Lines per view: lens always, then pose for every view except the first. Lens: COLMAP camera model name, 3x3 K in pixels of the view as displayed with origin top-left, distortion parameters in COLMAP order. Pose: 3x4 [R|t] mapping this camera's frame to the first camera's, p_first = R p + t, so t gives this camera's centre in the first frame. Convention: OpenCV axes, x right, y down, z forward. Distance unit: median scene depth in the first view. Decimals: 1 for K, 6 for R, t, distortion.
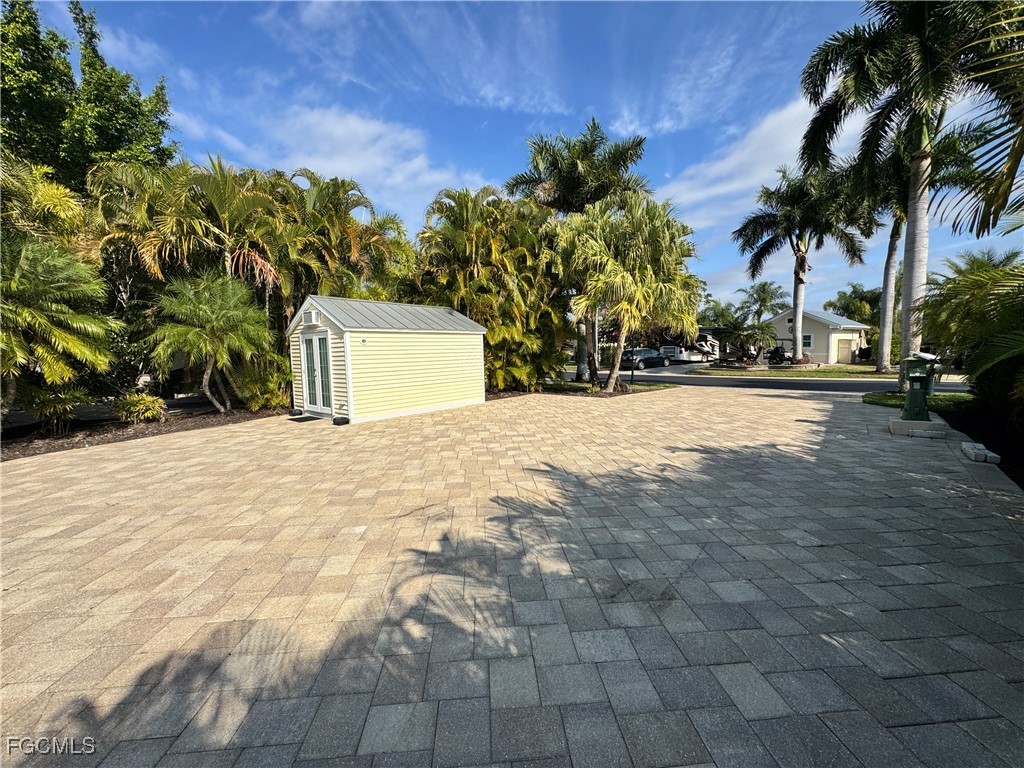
lens RADIAL K [[401.2, 0, 512.0], [0, 401.2, 384.0], [0, 0, 1]] dist [-0.001042, 0.000002]
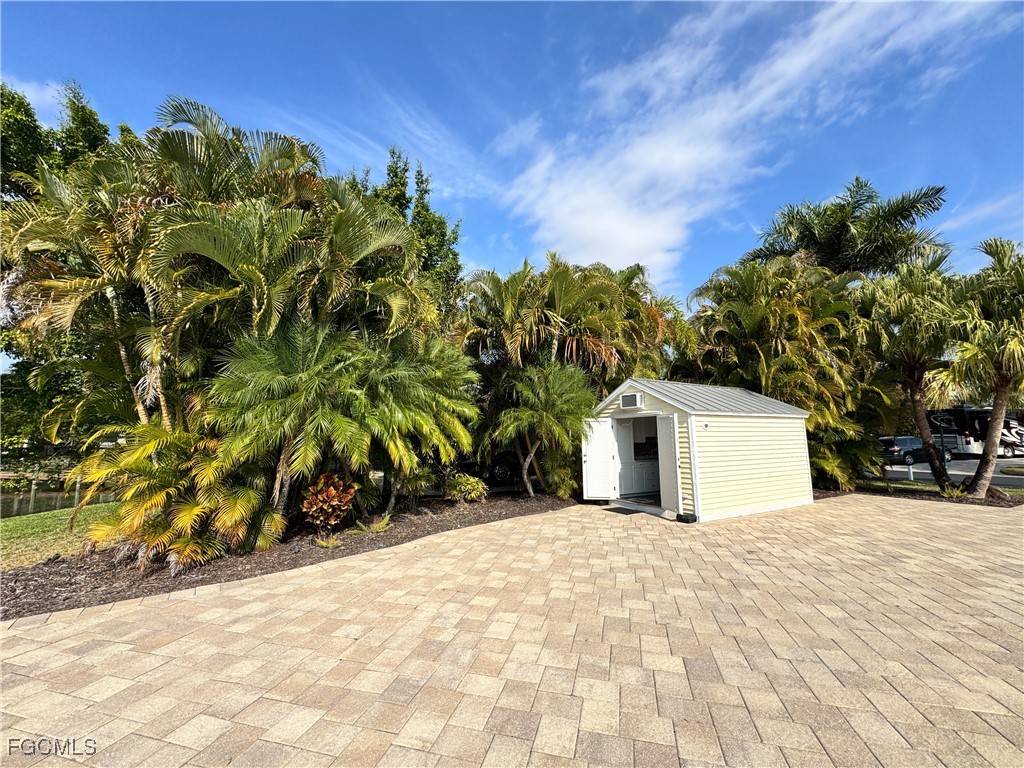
lens RADIAL K [[401.2, 0, 512.0], [0, 401.2, 384.0], [0, 0, 1]] dist [-0.001042, 0.000002]
pose [[0.942322, -0.027872, -0.333545, -0.306789], [-0.042261, 0.978644, -0.201172, -0.000597], [0.332029, 0.203664, 0.921020, 0.011692]]
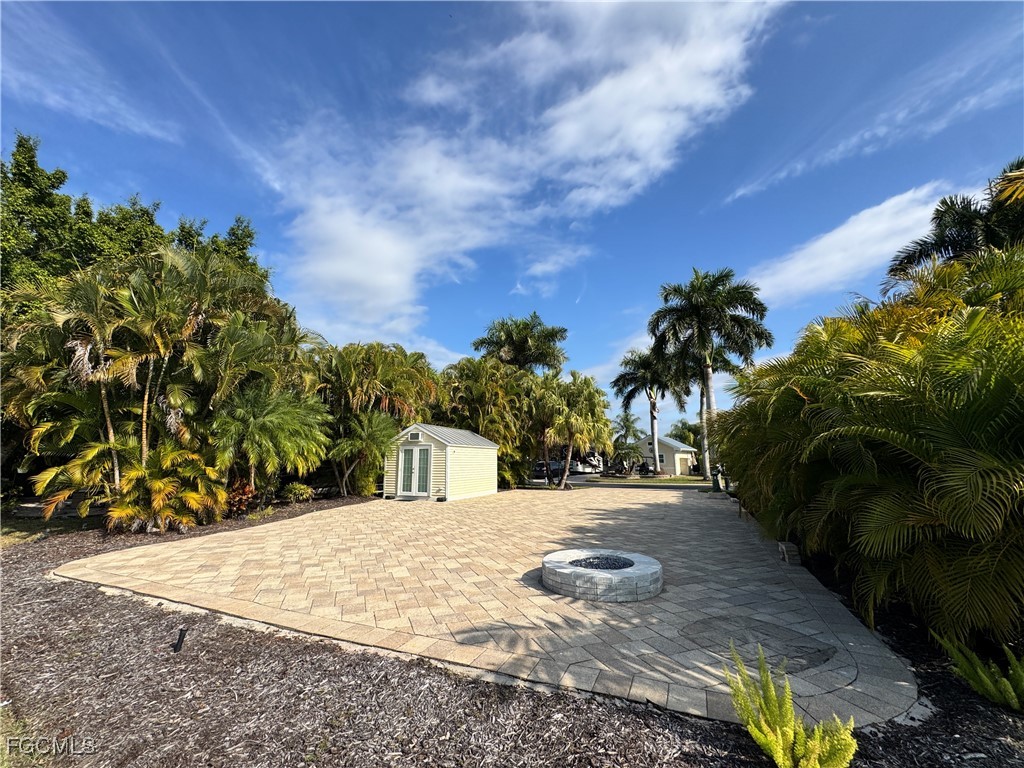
lens RADIAL K [[413.7, 0, 512.0], [0, 413.7, 384.0], [0, 0, 1]] dist [0.000745, -0.000019]
pose [[0.952634, 0.076164, 0.294428, -0.436101], [0.006236, 0.963036, -0.269299, 0.058993], [-0.304056, 0.258380, 0.916946, -0.500246]]
